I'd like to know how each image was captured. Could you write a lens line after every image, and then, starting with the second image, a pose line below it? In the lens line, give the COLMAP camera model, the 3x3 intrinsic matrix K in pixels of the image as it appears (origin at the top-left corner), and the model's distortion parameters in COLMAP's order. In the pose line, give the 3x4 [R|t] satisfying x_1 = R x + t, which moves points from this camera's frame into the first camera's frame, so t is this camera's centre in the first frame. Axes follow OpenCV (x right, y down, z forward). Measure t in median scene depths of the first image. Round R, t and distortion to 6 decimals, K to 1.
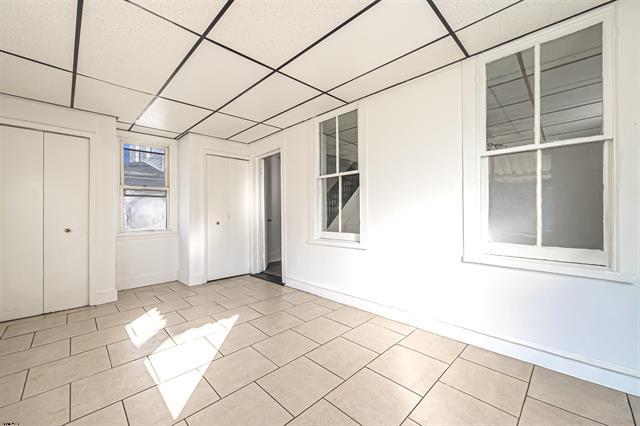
lens RADIAL K [[252.2, 0, 317.7], [0, 252.2, 214.6], [0, 0, 1]] dist [-0.001758, 0.000658]
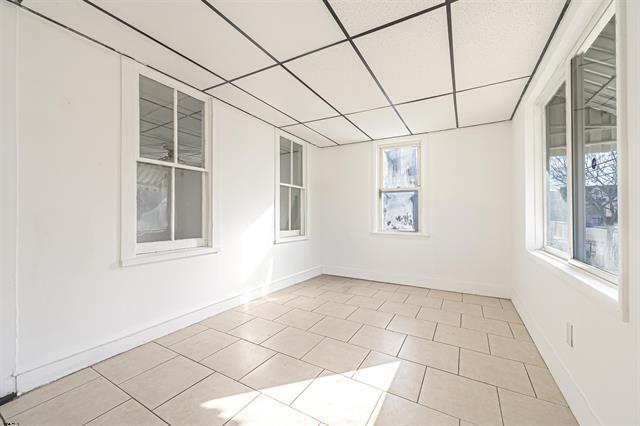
lens RADIAL K [[252.2, 0, 323.1], [0, 252.2, 211.8], [0, 0, 1]] dist [-0.001758, 0.000658]
pose [[-0.274227, 0.015331, 0.961543, -0.869045], [0.002665, 0.999881, -0.015183, -0.003276], [-0.961661, -0.001601, -0.274235, 0.862563]]
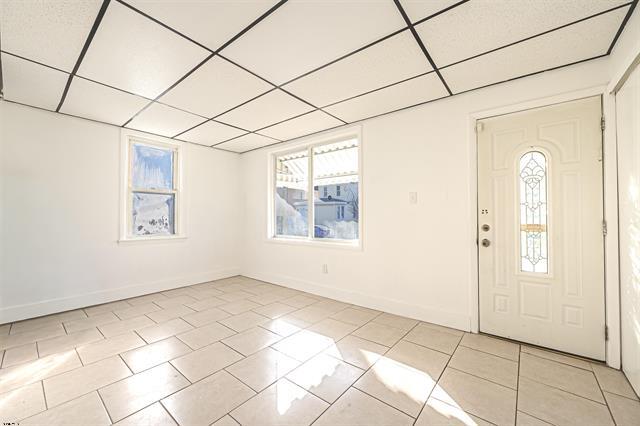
lens RADIAL K [[252.2, 0, 317.2], [0, 252.2, 210.7], [0, 0, 1]] dist [-0.001758, 0.000658]
pose [[-0.994224, 0.002160, -0.107304, -0.319591], [0.004031, 0.999843, -0.017227, -0.020109], [0.107250, -0.017560, -0.994077, 1.477318]]
